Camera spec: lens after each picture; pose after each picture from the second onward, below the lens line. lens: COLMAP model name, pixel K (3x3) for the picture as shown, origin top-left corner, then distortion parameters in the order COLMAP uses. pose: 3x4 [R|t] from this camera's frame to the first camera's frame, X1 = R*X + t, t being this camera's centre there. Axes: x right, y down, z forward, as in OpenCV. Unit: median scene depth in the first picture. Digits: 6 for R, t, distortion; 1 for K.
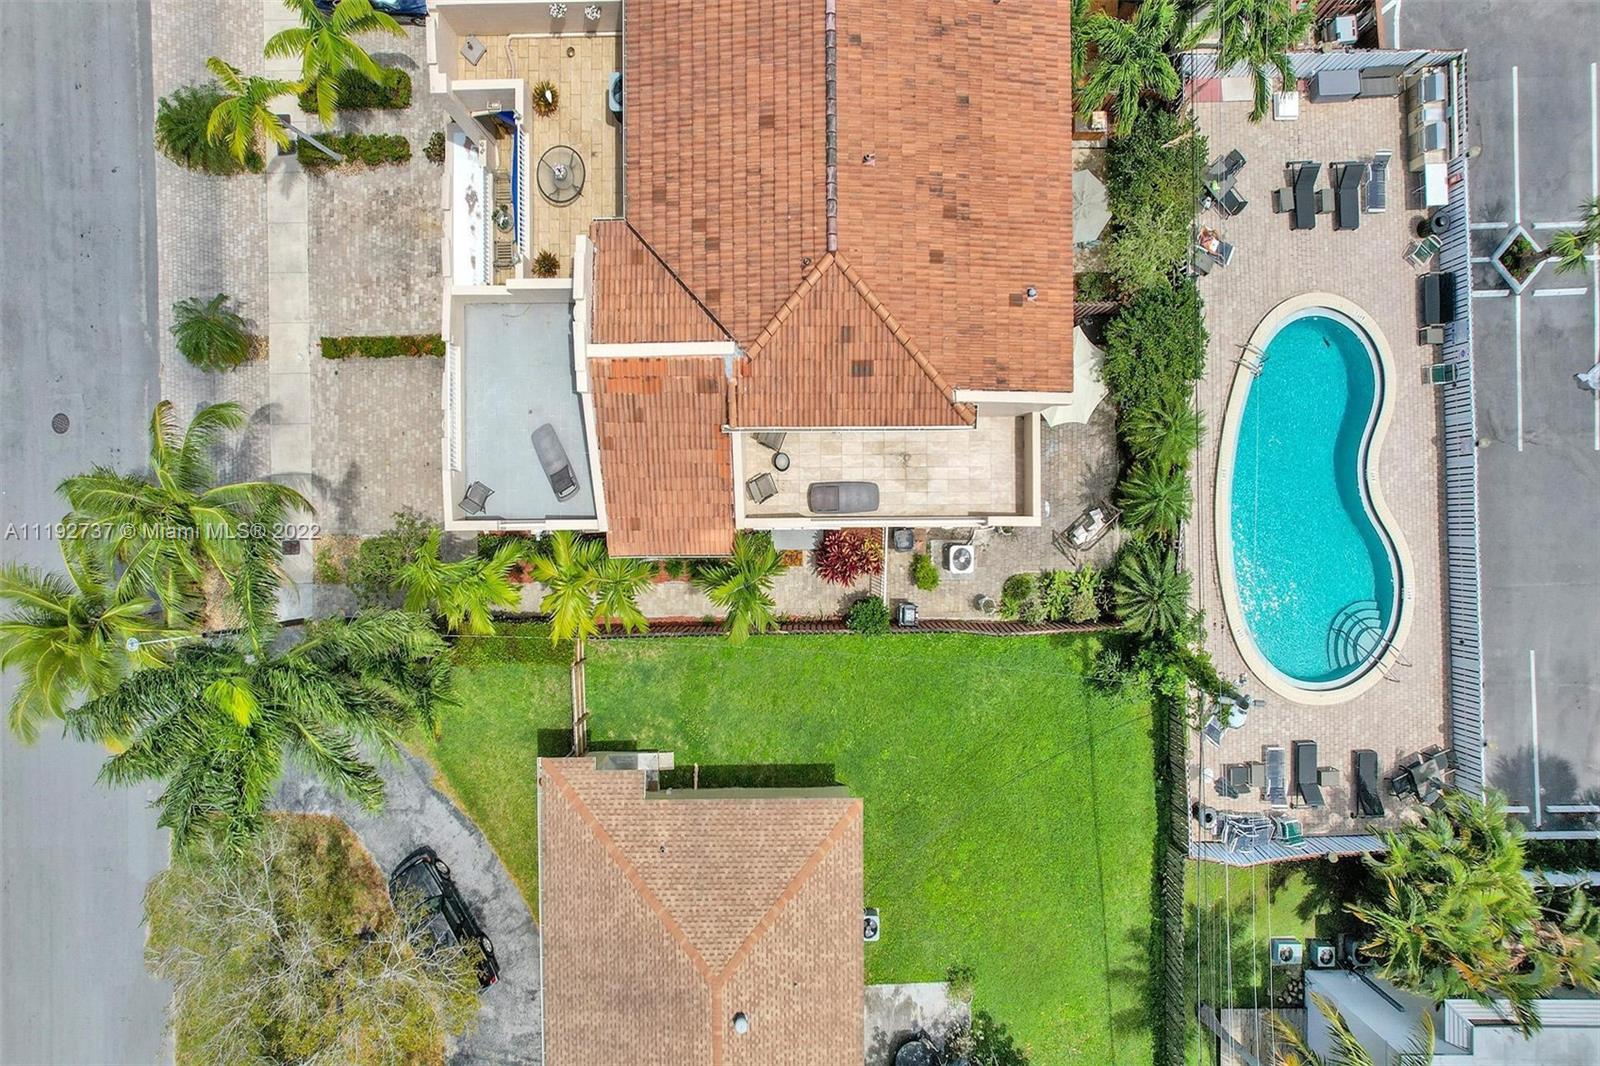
lens RADIAL K [[962.1, 0, 774.5], [0, 962.1, 578.7], [0, 0, 1]] dist [-0.054779, 0.043857]
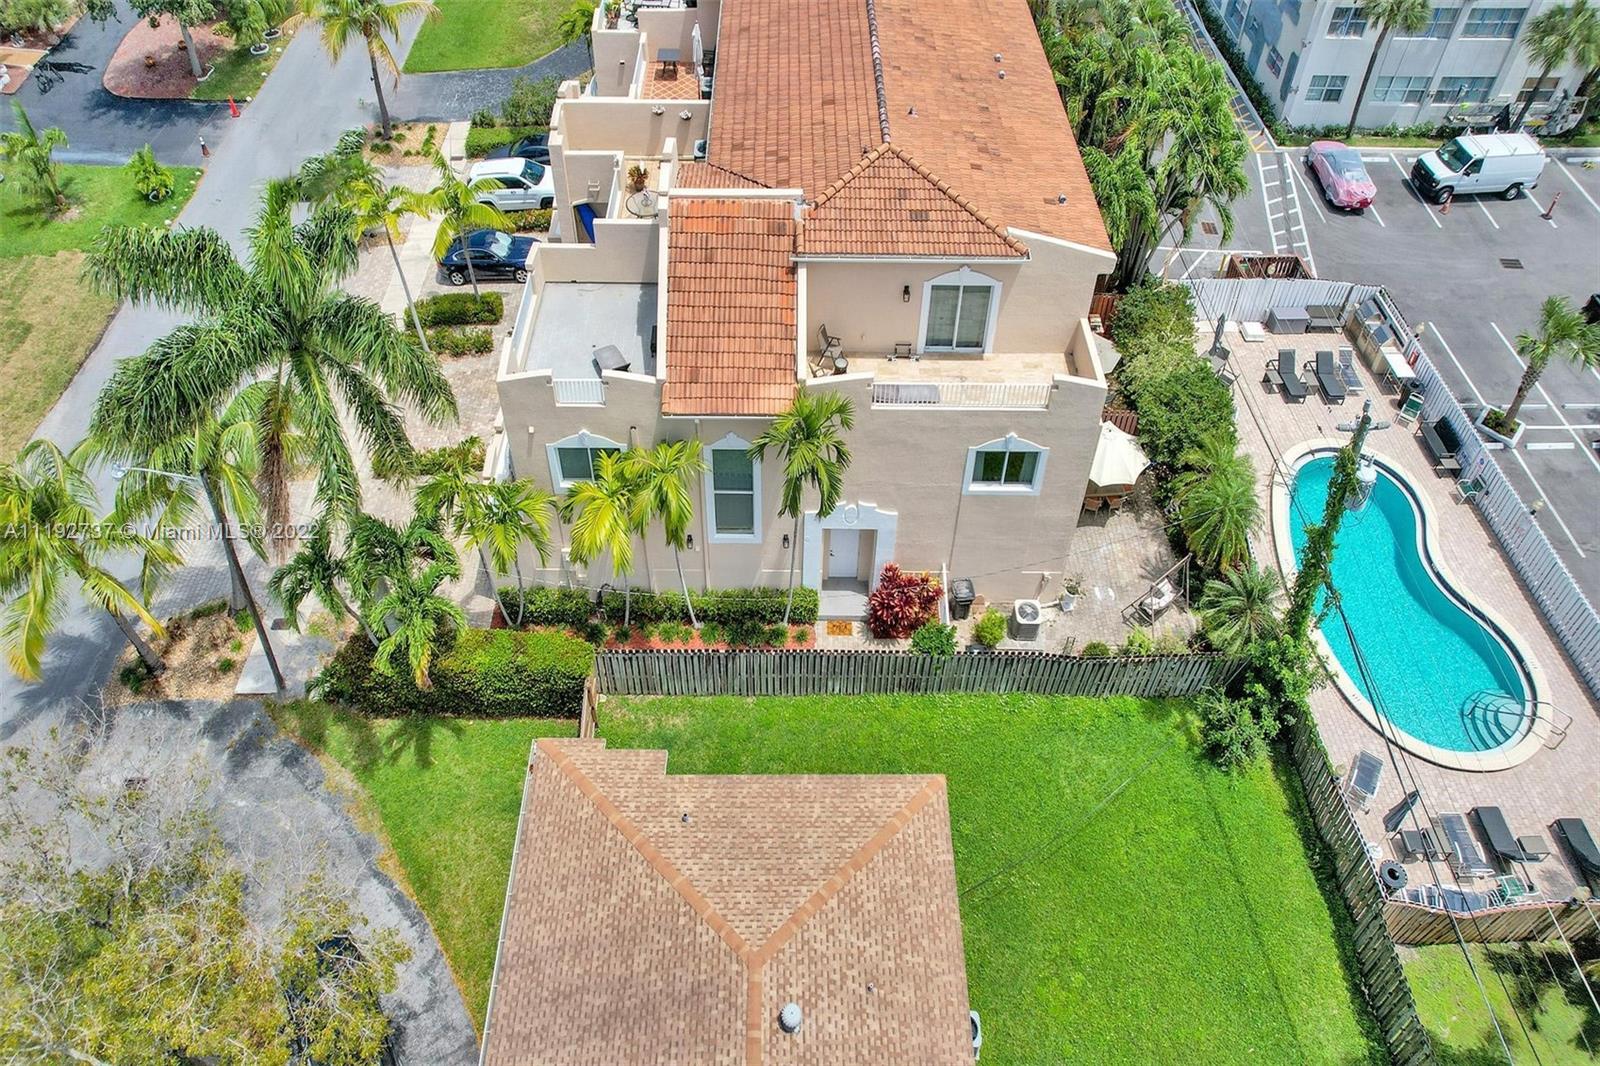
lens RADIAL K [[1002.1, 0, 800.0], [0, 1002.1, 533.0], [0, 0, 1]] dist [-0.062327, 0.053581]
pose [[0.999783, 0.016303, 0.012931, -0.040453], [-0.005172, 0.796639, -0.604434, 0.576035], [-0.020156, 0.604236, 0.796550, 0.241243]]
